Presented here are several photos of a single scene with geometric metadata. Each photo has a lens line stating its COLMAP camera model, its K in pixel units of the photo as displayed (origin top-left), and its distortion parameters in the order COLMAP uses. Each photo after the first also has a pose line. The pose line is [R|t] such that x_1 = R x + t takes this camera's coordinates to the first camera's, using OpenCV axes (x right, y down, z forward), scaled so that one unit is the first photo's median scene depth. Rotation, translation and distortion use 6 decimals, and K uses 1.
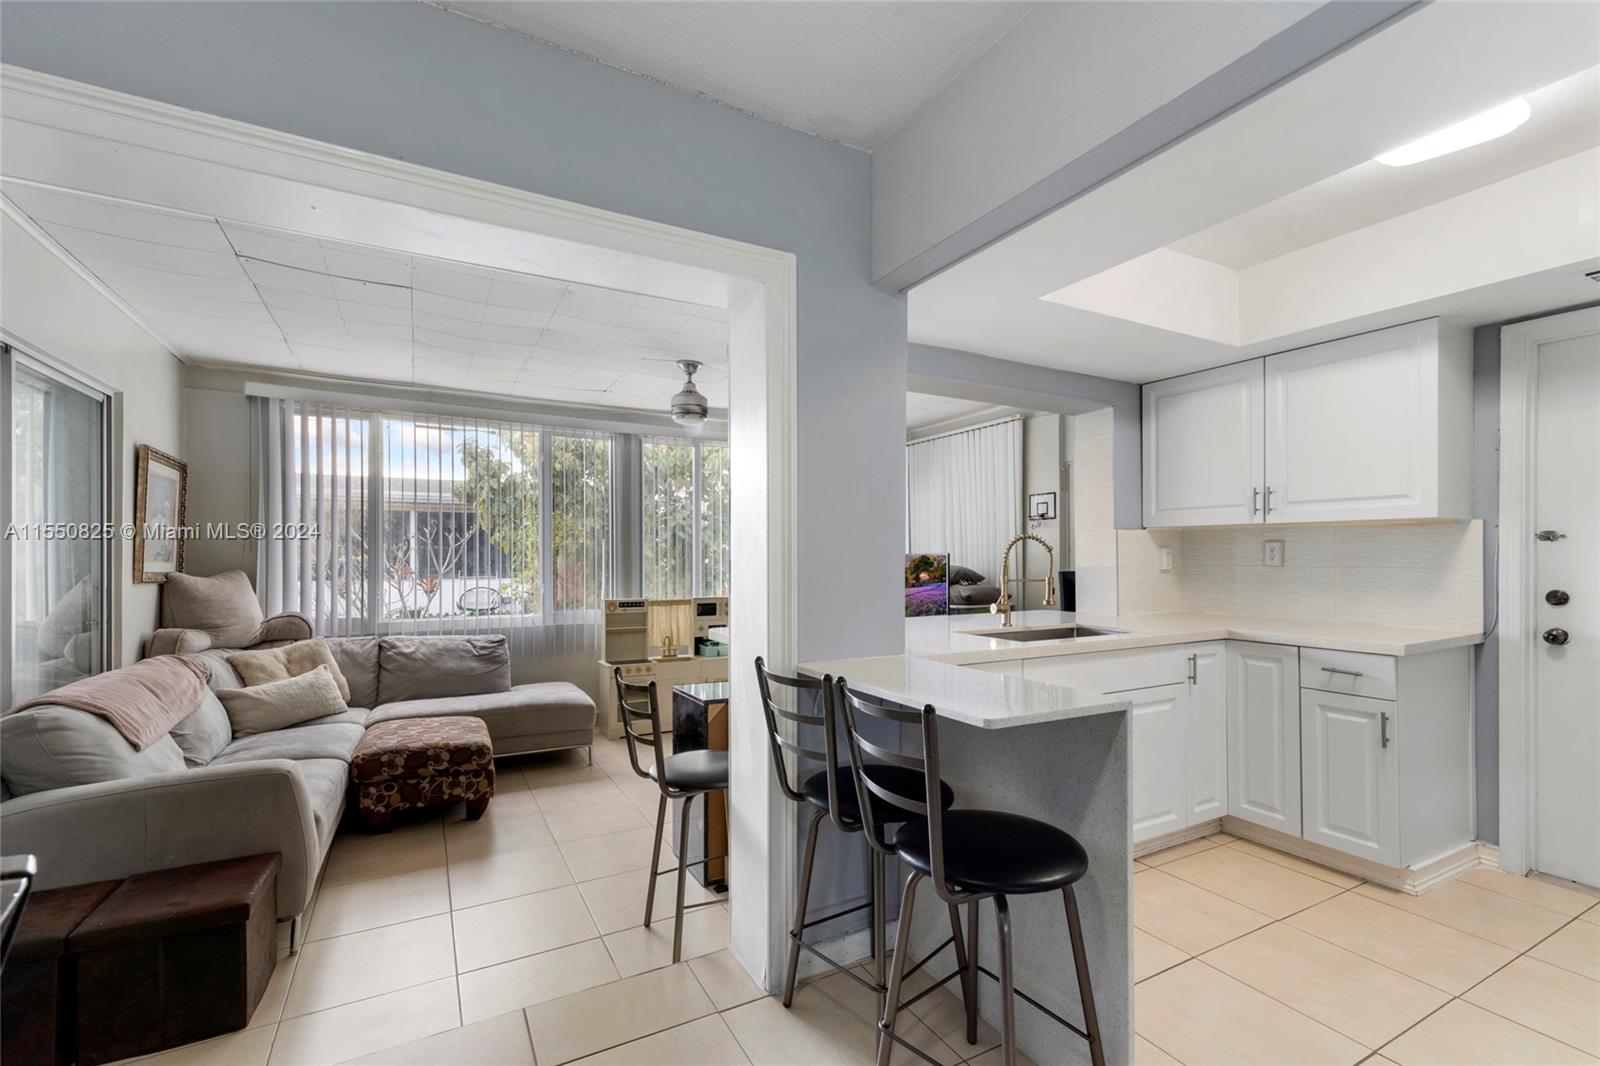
lens RADIAL K [[695.5, 0, 799.1], [0, 695.5, 561.6], [0, 0, 1]] dist [0.003888, 0.000549]
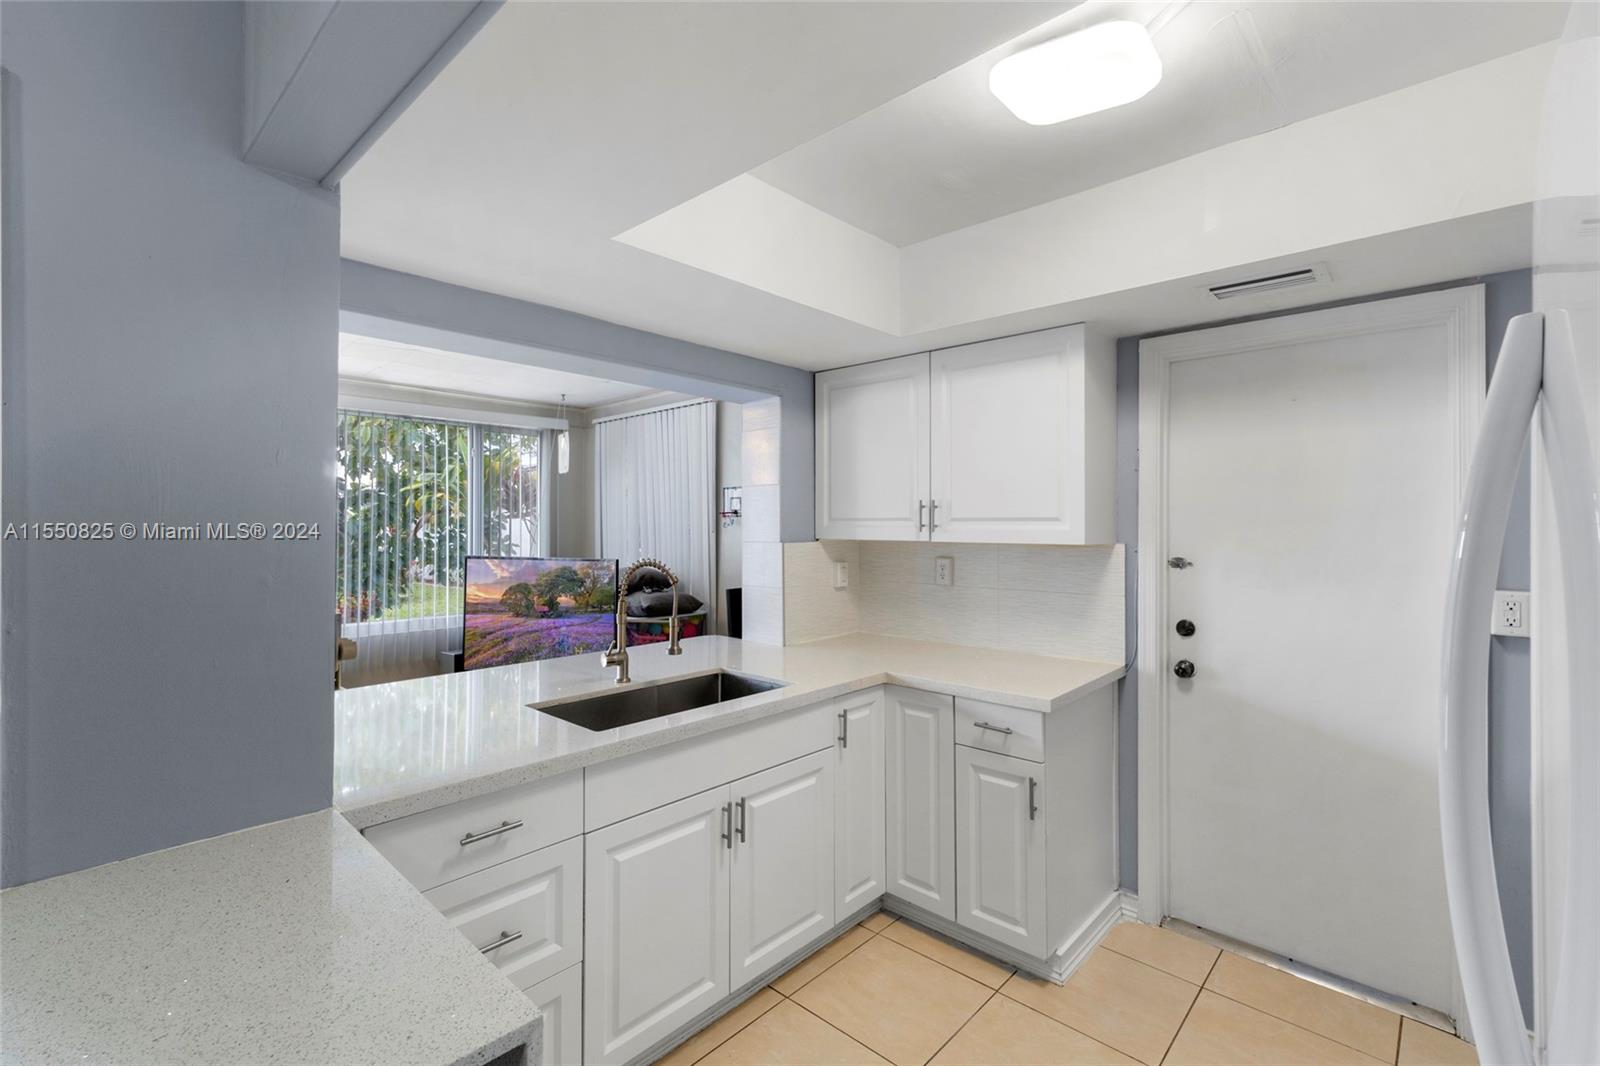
lens RADIAL K [[707.6, 0, 800.0], [0, 707.6, 533.0], [0, 0, 1]] dist [-0.000439, 0.000146]
pose [[0.945534, -0.000614, 0.325522, 0.253125], [0.000657, 1.000000, -0.000020, -0.074229], [-0.325522, 0.000233, 0.945534, 0.239953]]
